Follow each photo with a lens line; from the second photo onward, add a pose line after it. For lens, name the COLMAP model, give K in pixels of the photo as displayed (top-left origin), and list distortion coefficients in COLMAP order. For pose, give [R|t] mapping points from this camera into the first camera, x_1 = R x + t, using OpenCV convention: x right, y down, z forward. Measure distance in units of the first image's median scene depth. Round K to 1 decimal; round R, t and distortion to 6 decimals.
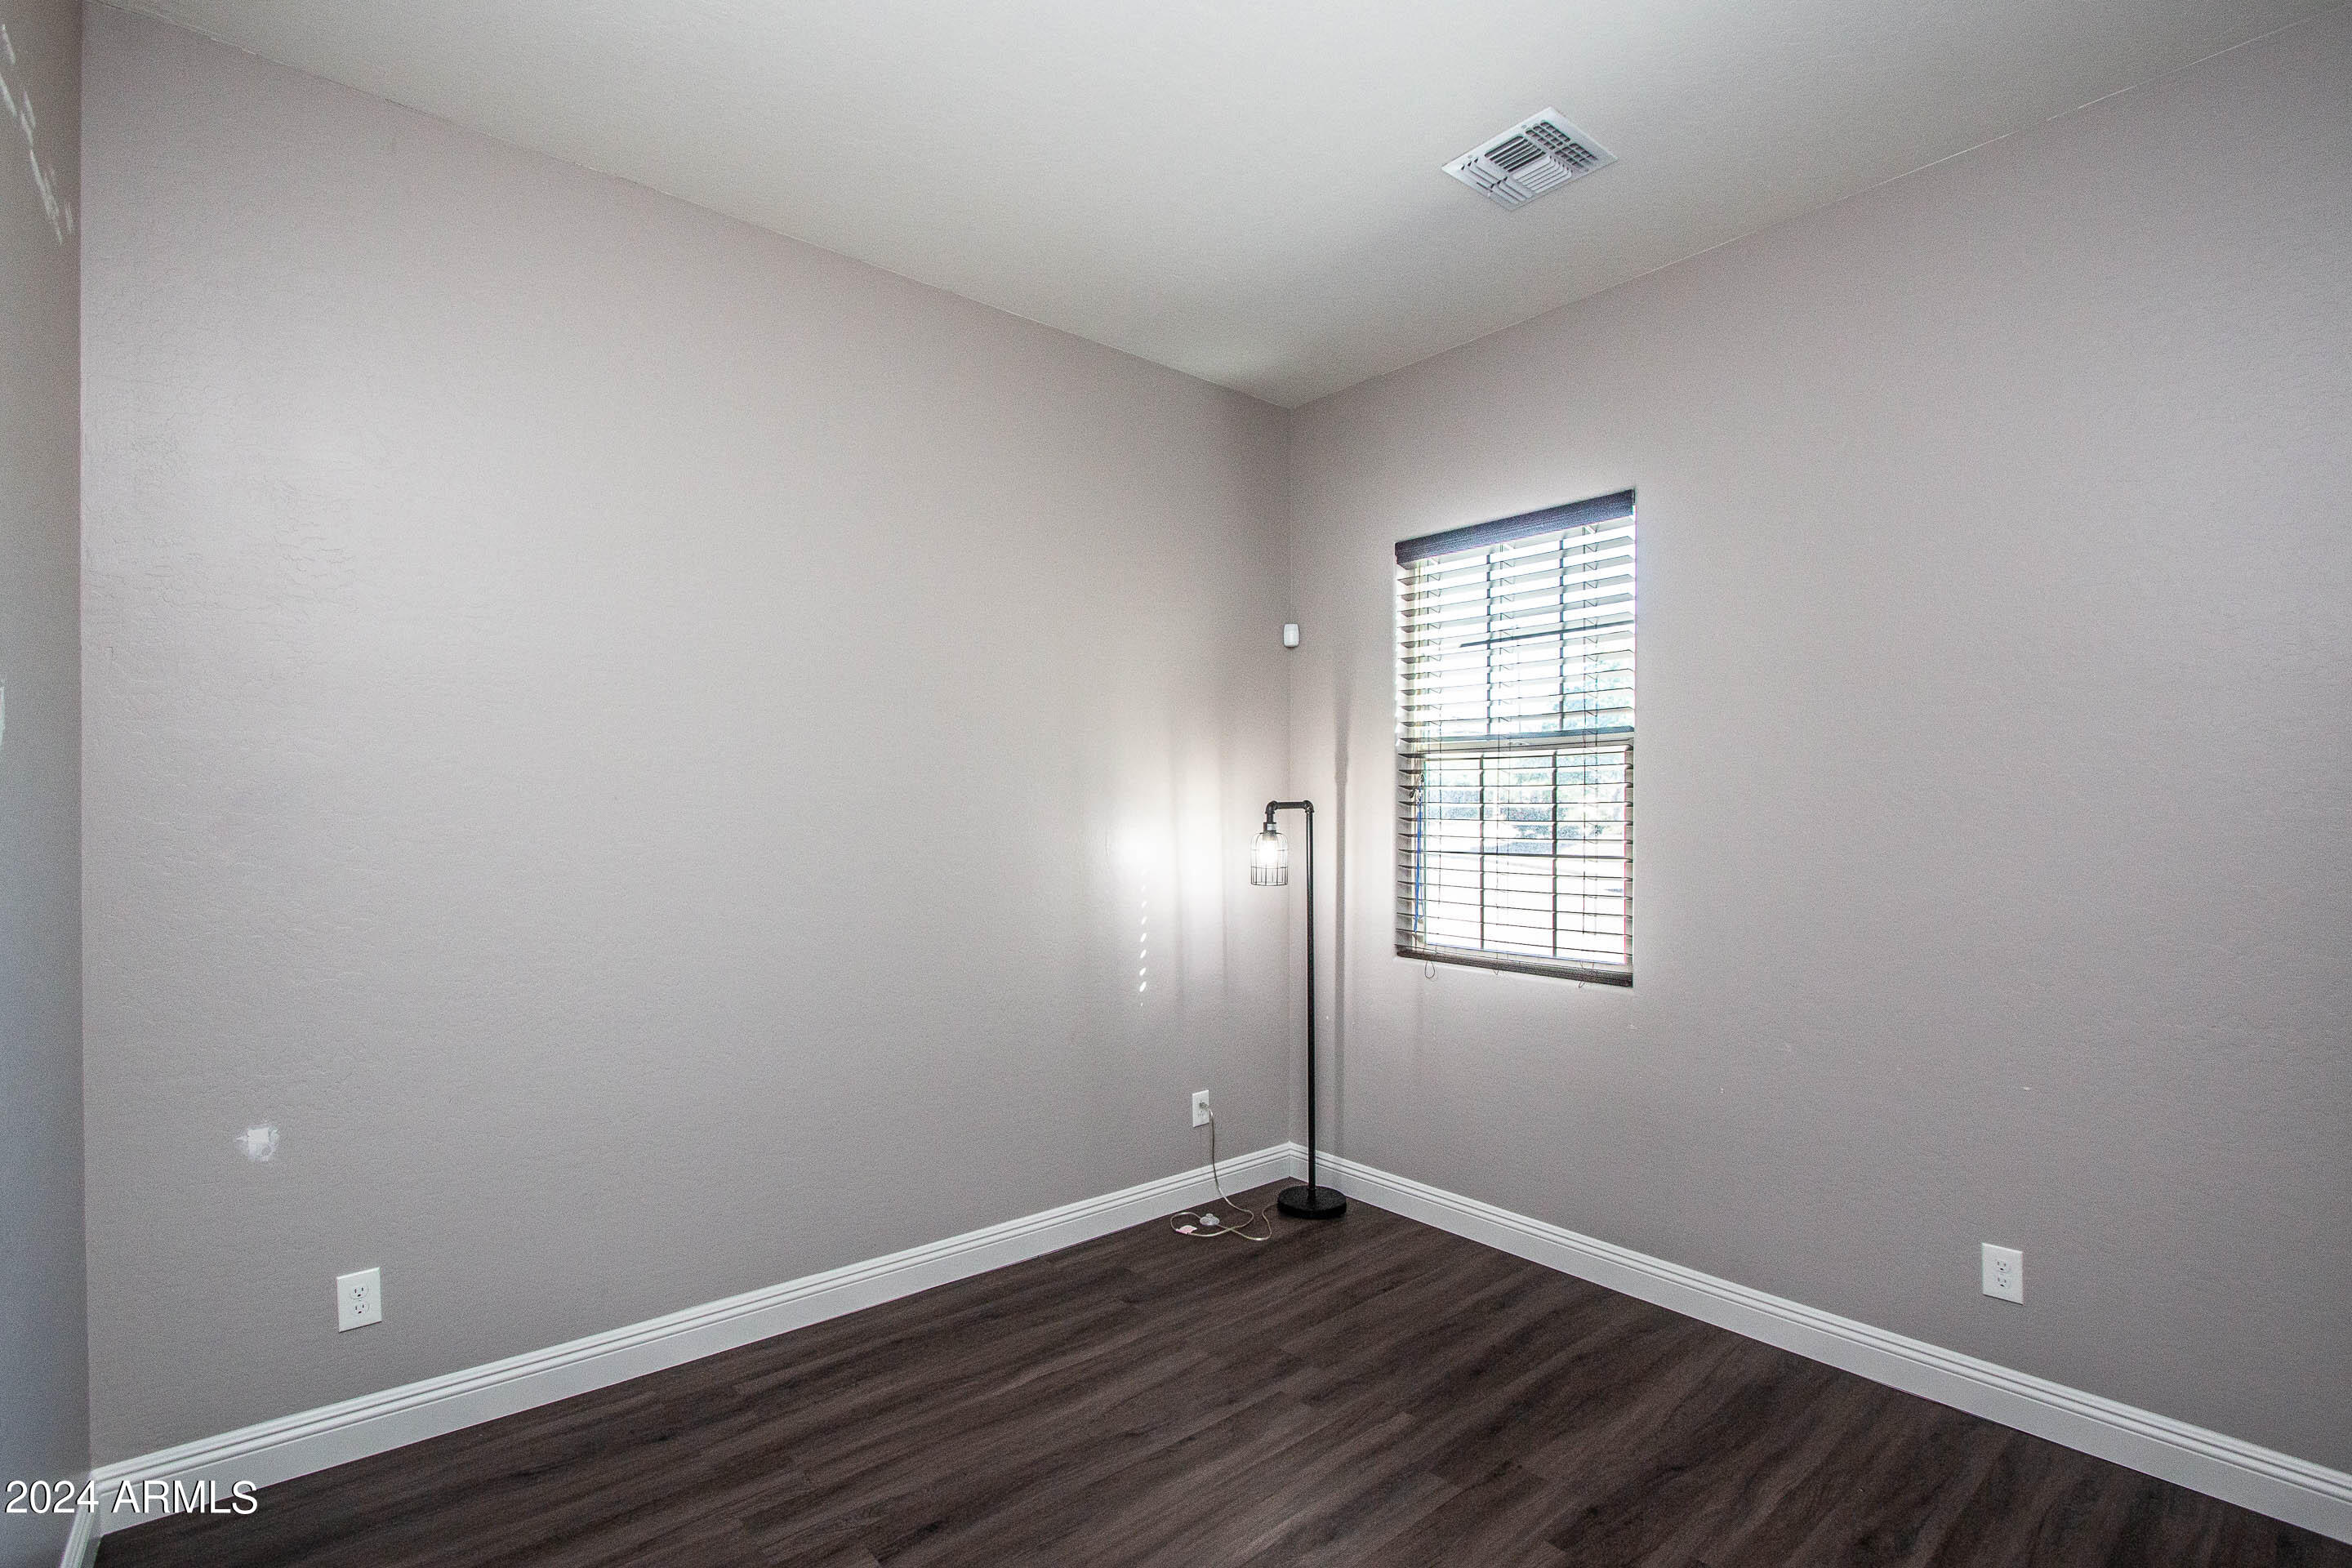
lens RADIAL K [[1108.3, 0, 1164.1], [0, 1108.3, 797.5], [0, 0, 1]] dist [-0.014887, 0.004217]
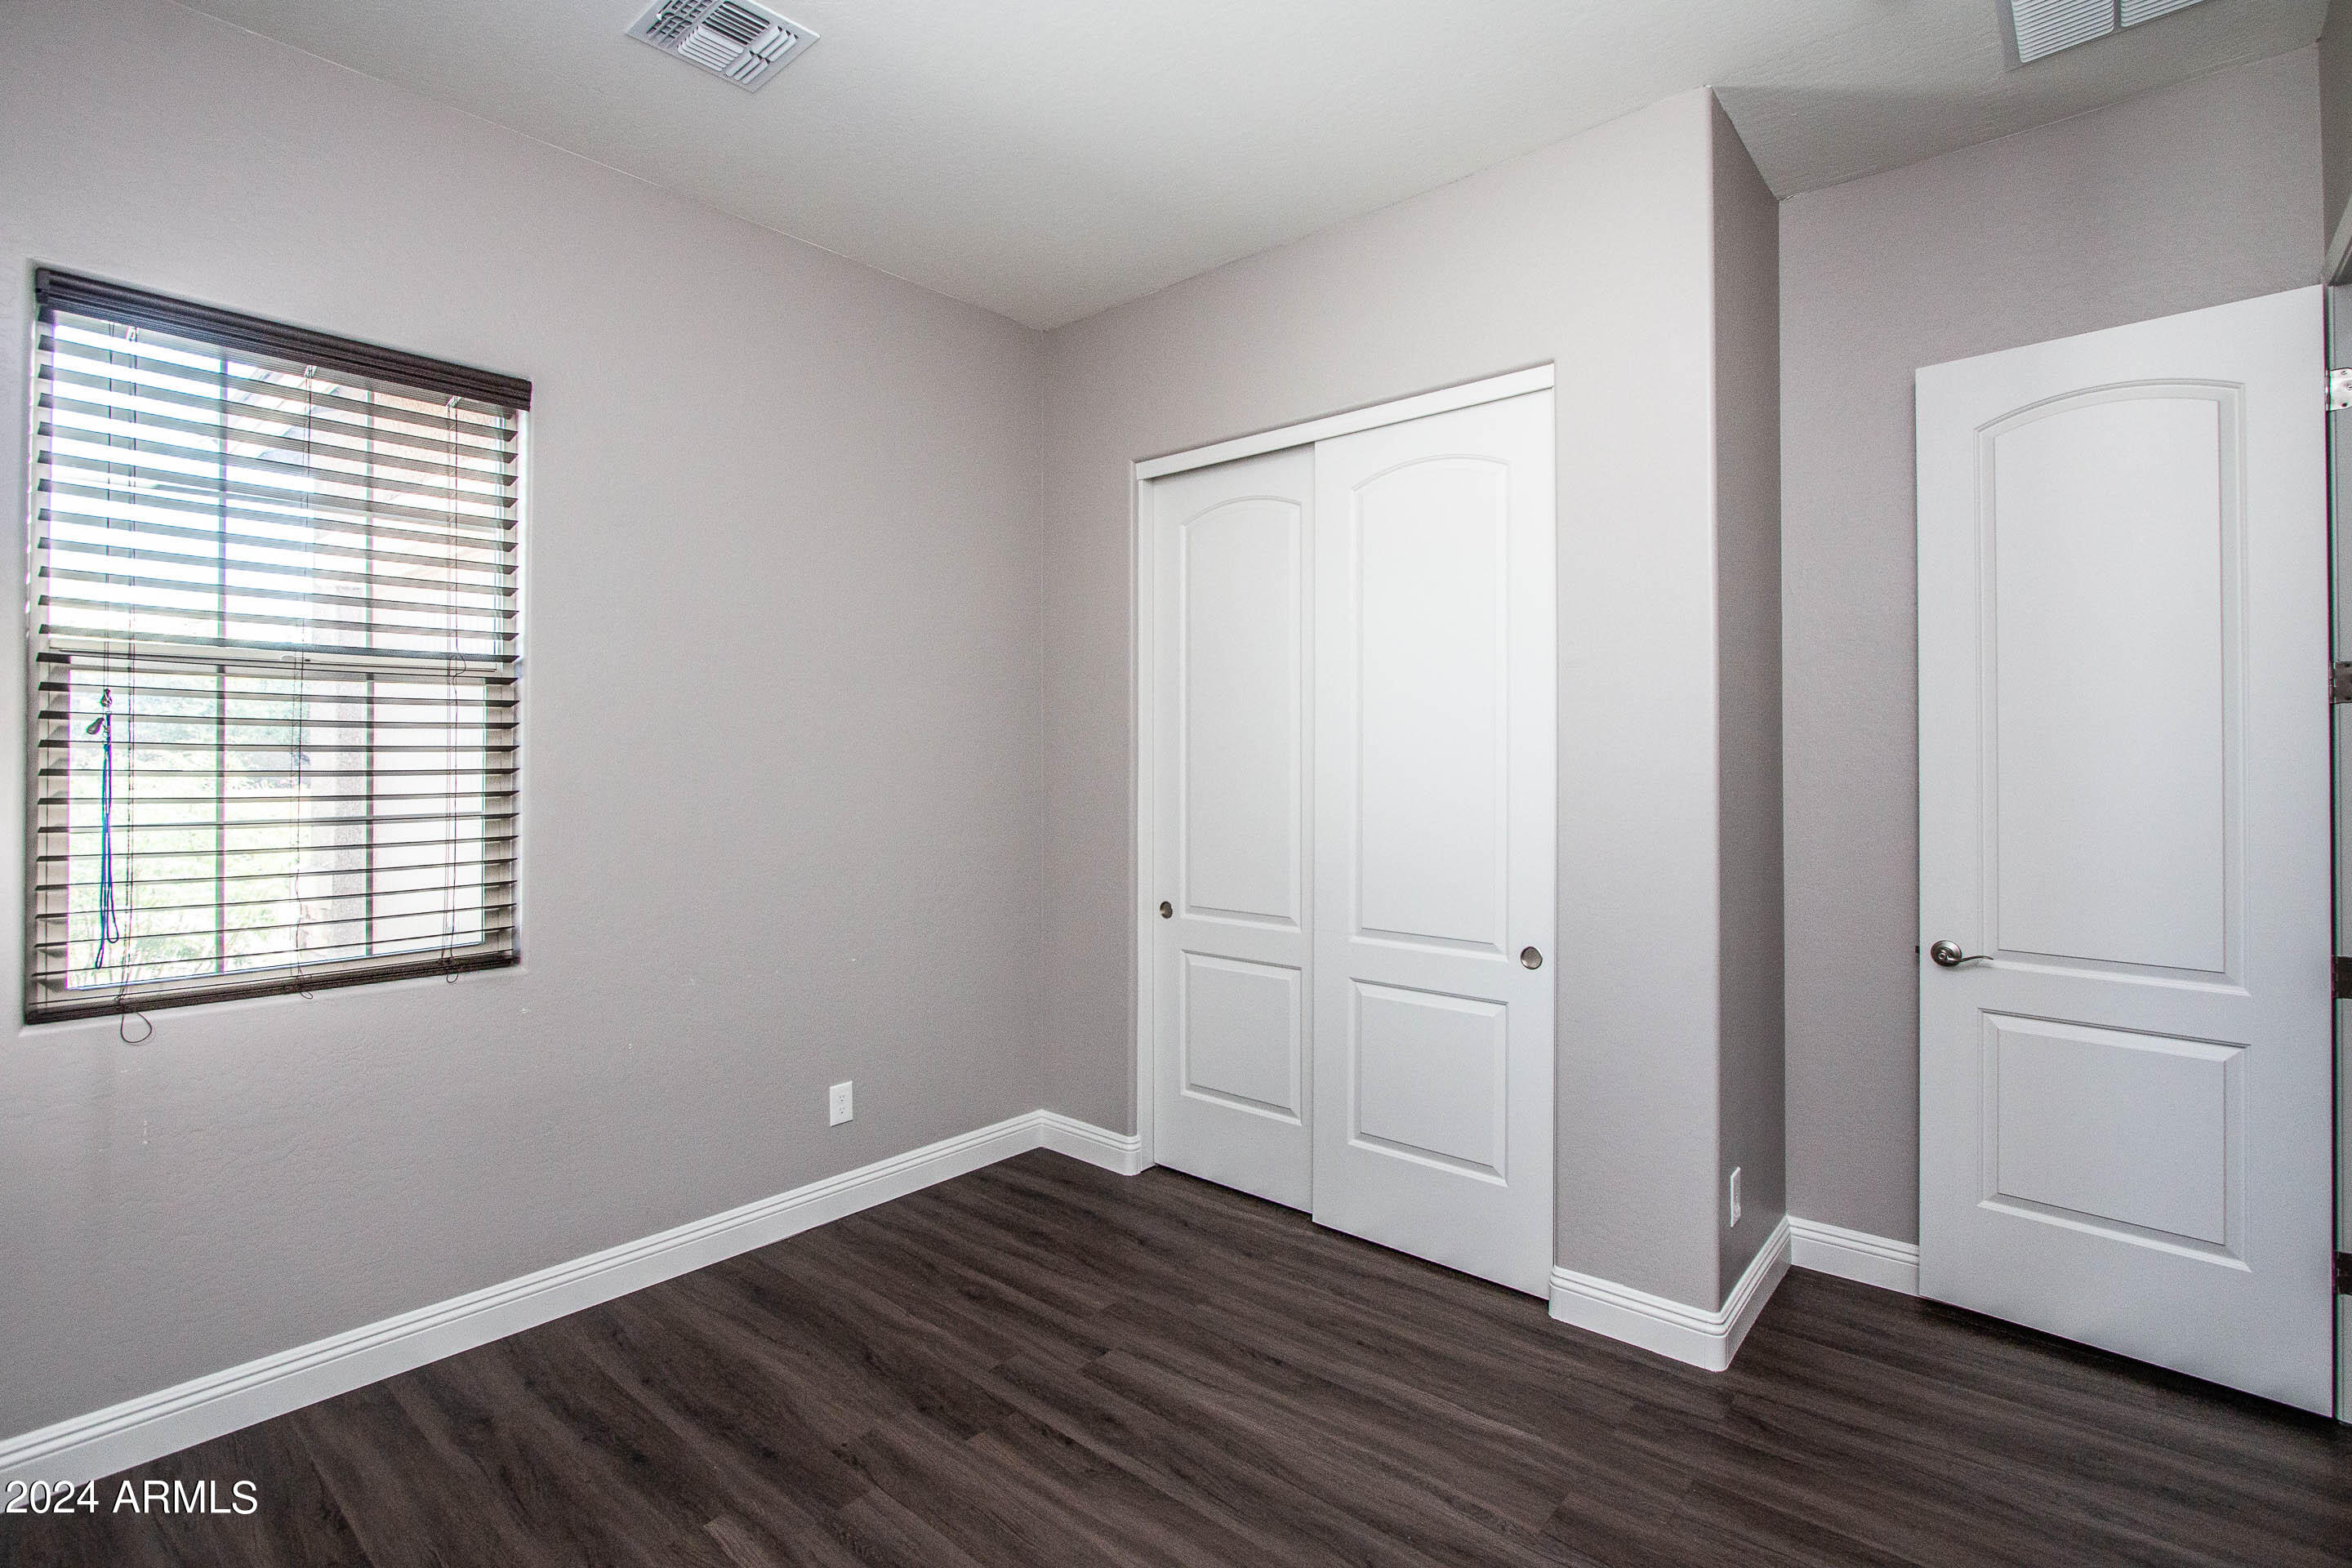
lens RADIAL K [[1108.3, 0, 1162.5], [0, 1108.3, 741.9], [0, 0, 1]] dist [-0.014887, 0.004217]
pose [[-0.158834, 0.018808, 0.987126, -0.551340], [-0.004981, 0.999791, -0.019851, 0.017257], [-0.987293, -0.008070, -0.158707, 0.731346]]
